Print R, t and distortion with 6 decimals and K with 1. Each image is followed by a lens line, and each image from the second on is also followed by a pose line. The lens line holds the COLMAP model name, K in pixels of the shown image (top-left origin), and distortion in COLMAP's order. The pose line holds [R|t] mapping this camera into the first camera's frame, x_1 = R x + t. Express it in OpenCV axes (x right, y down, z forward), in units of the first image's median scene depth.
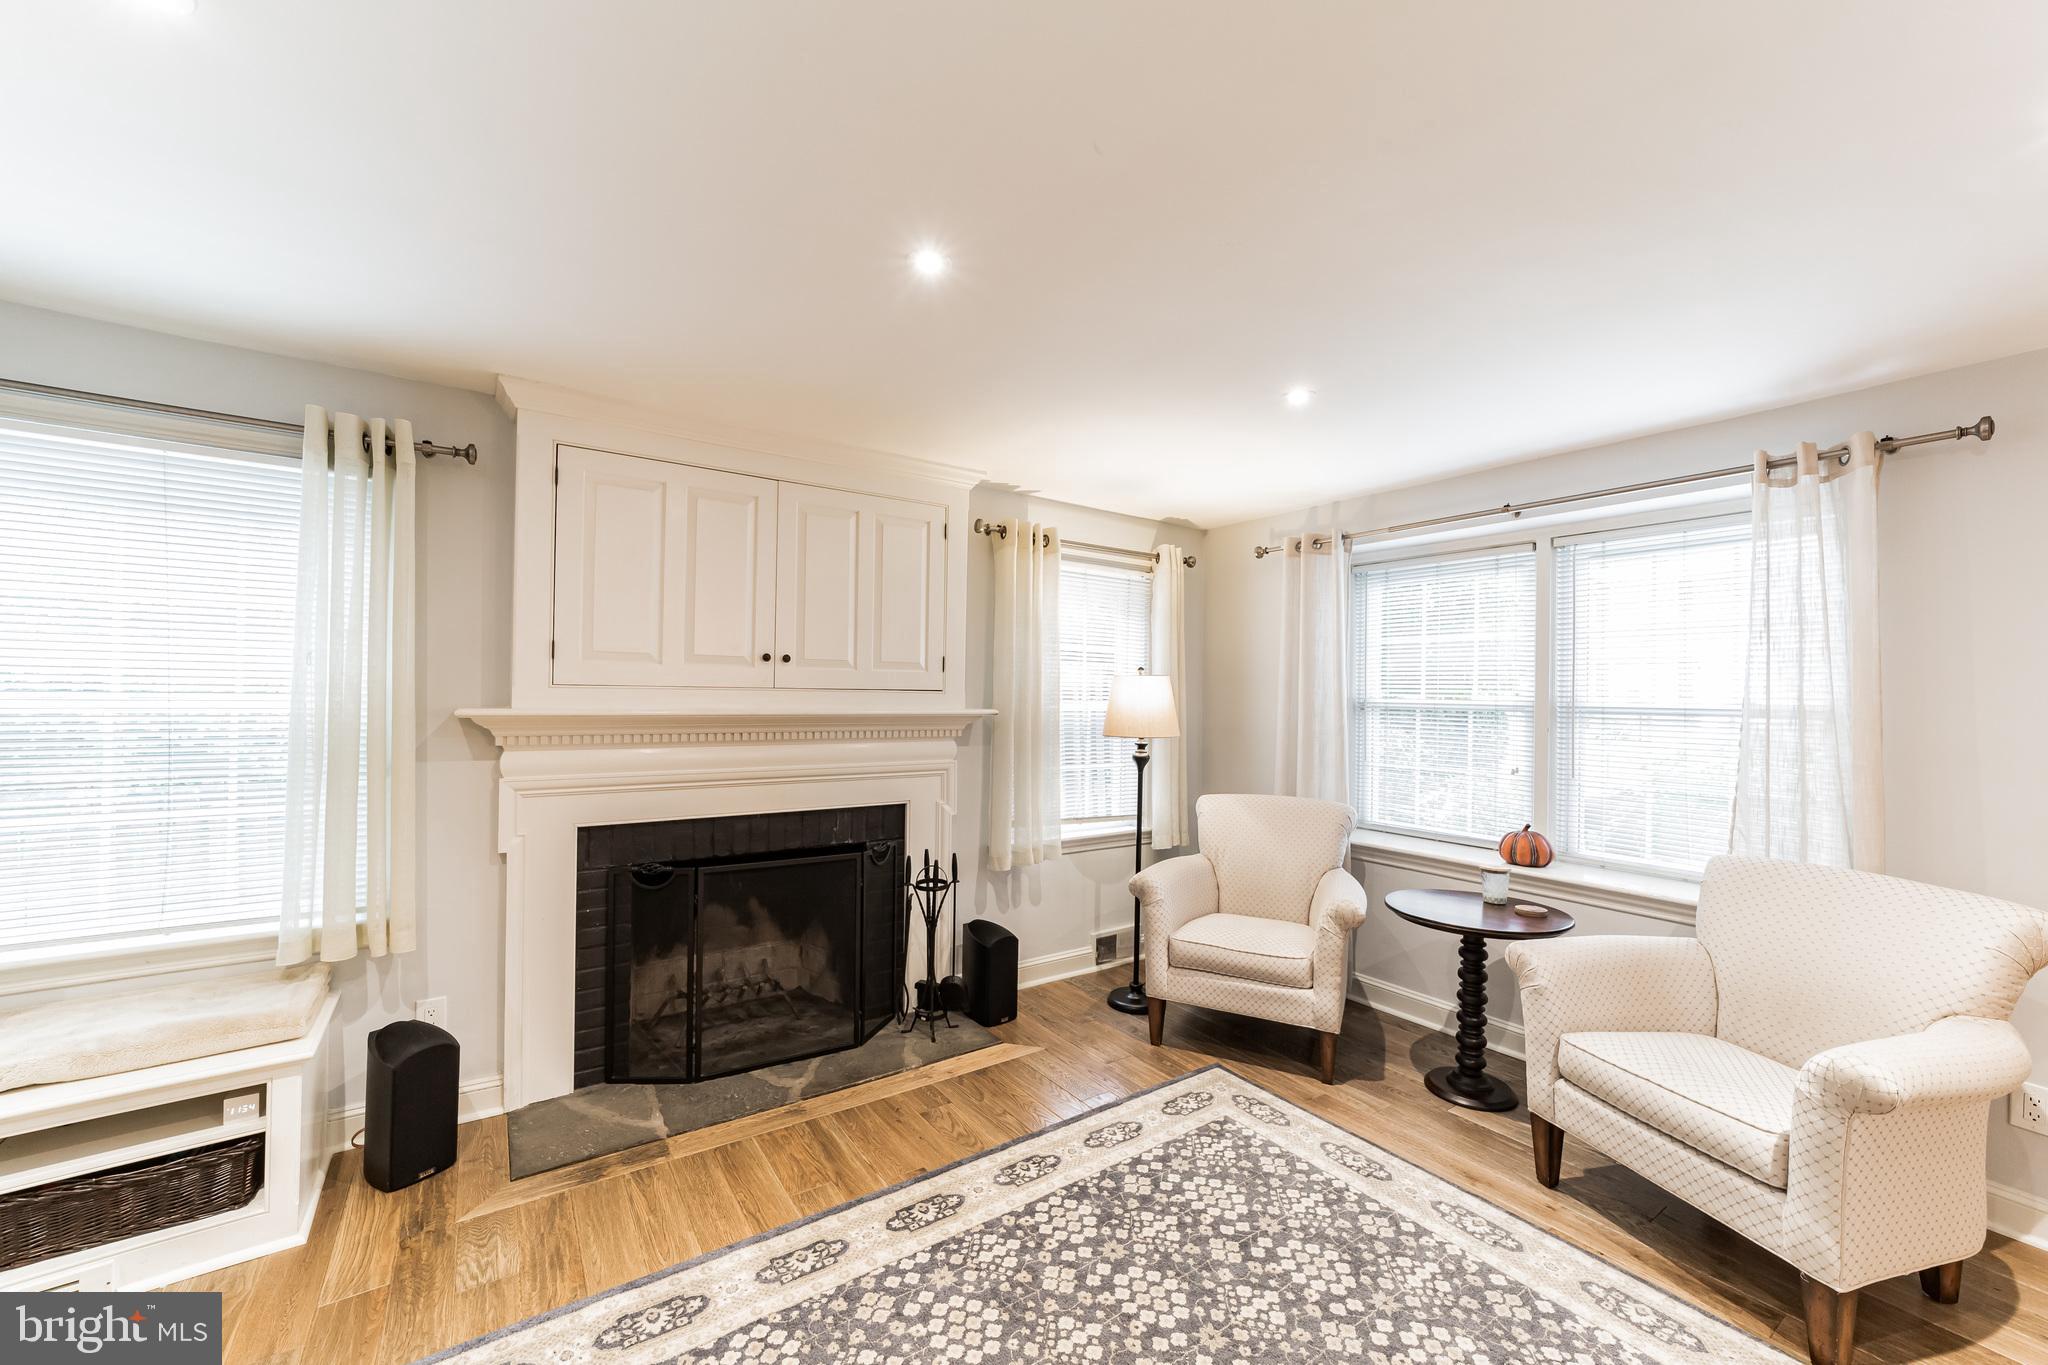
lens RADIAL K [[791.6, 0, 1023.5], [0, 791.6, 685.8], [0, 0, 1]] dist [-0.007964, 0.003279]
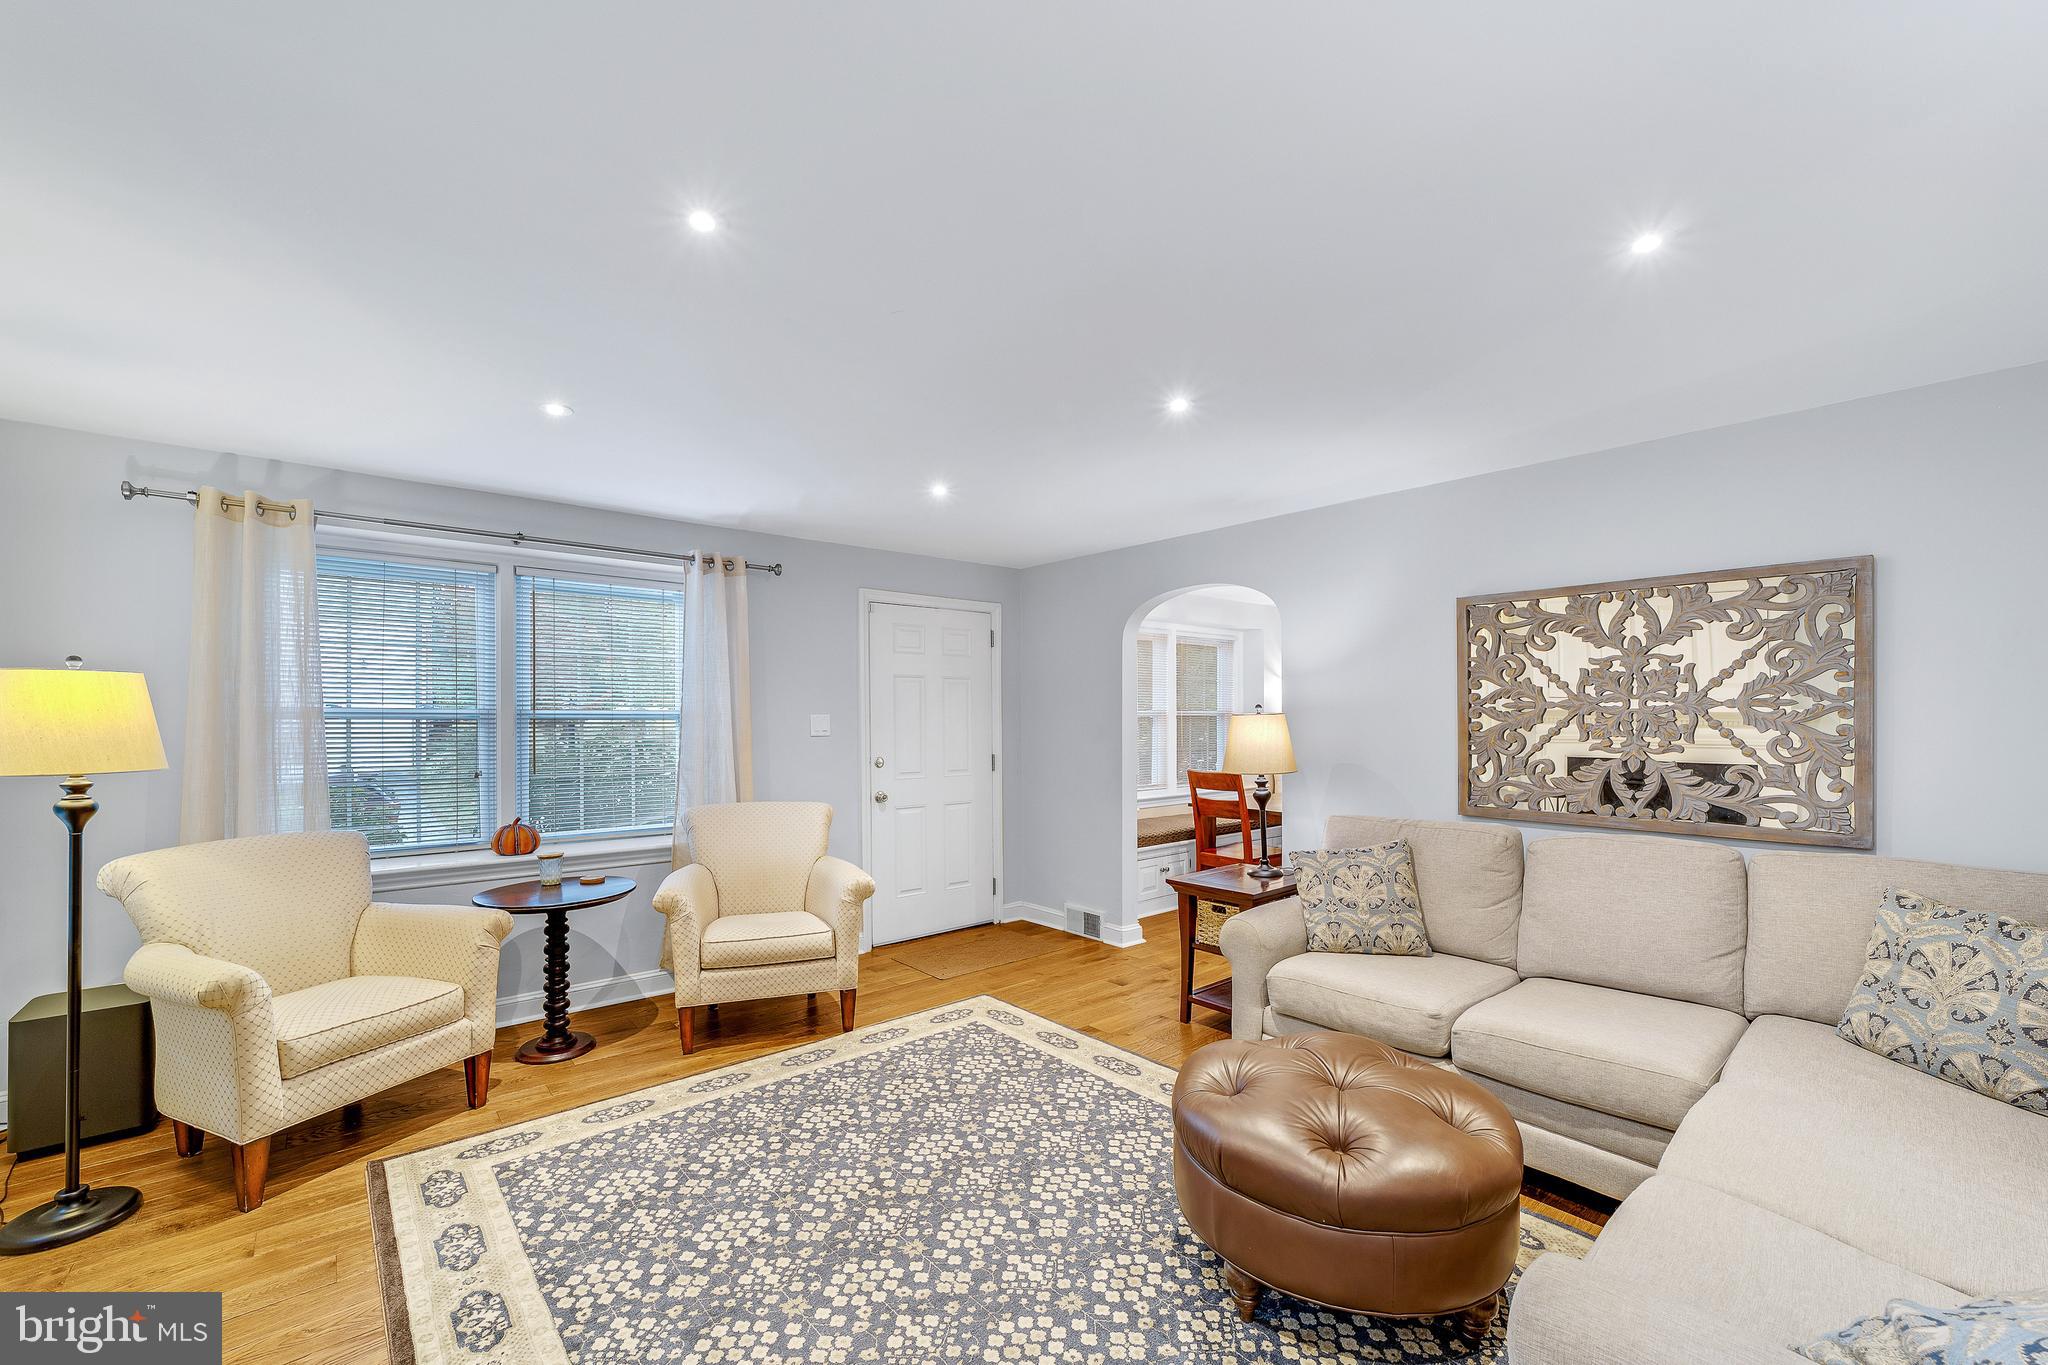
lens RADIAL K [[837.8, 0, 999.0], [0, 837.8, 719.3], [0, 0, 1]] dist [0.000587, 0.000303]
pose [[-0.086020, -0.016624, 0.996155, -0.761965], [-0.013377, 0.999790, 0.015529, 0.006894], [-0.996204, -0.011990, -0.086224, 0.517832]]
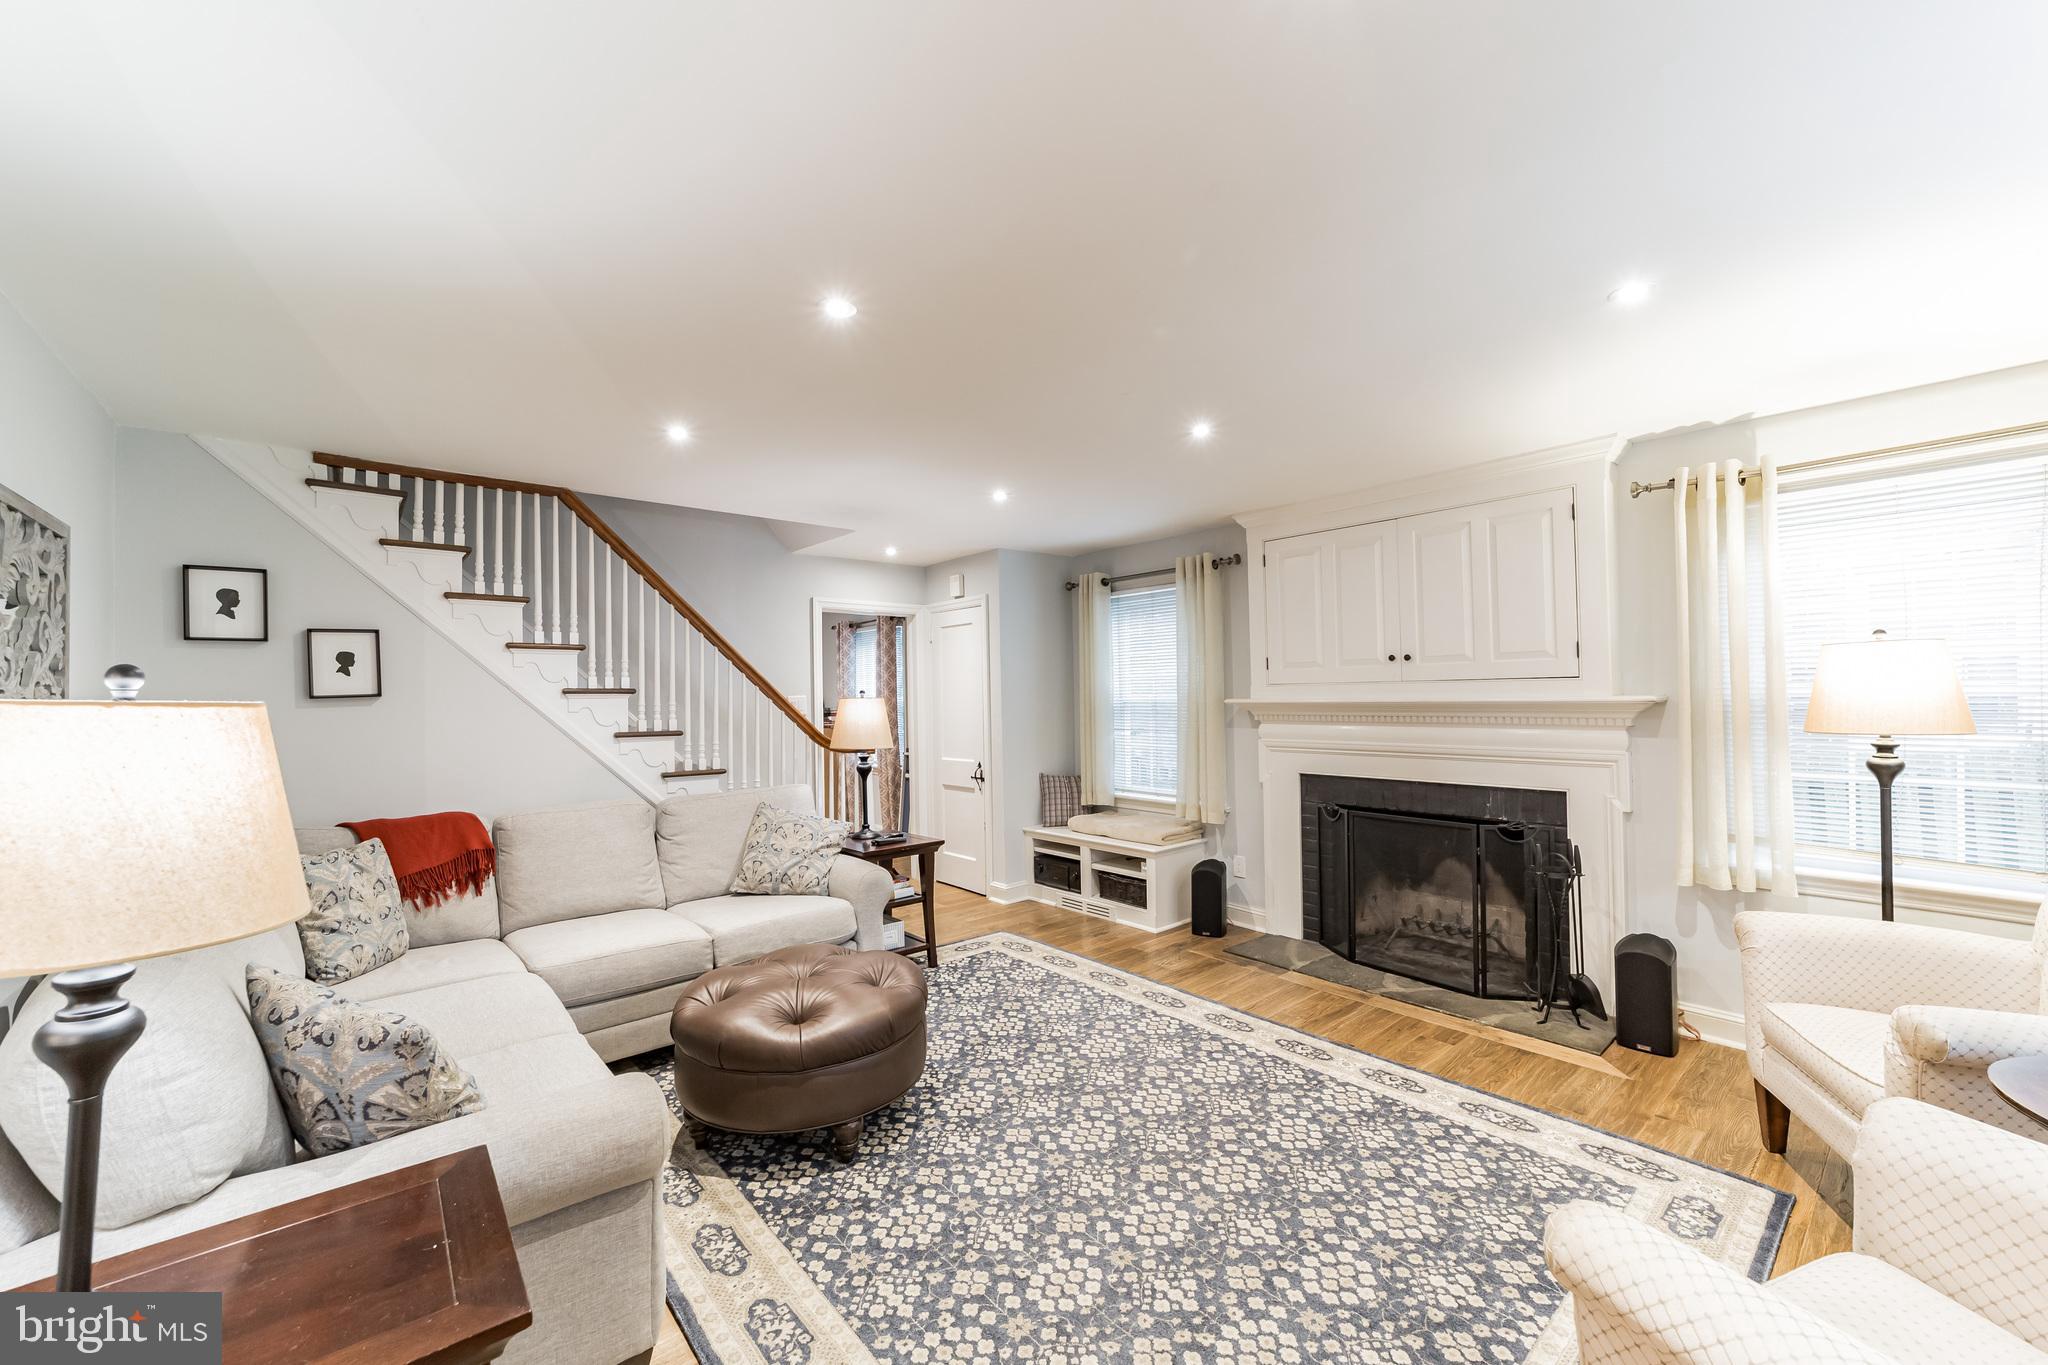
lens RADIAL K [[791.6, 0, 1016.7], [0, 791.6, 679.8], [0, 0, 1]] dist [-0.007964, 0.003279]
pose [[0.101308, -0.033480, -0.994292, 1.043268], [0.029032, 0.999107, -0.030685, 0.025153], [0.994431, -0.025758, 0.102190, 0.297129]]
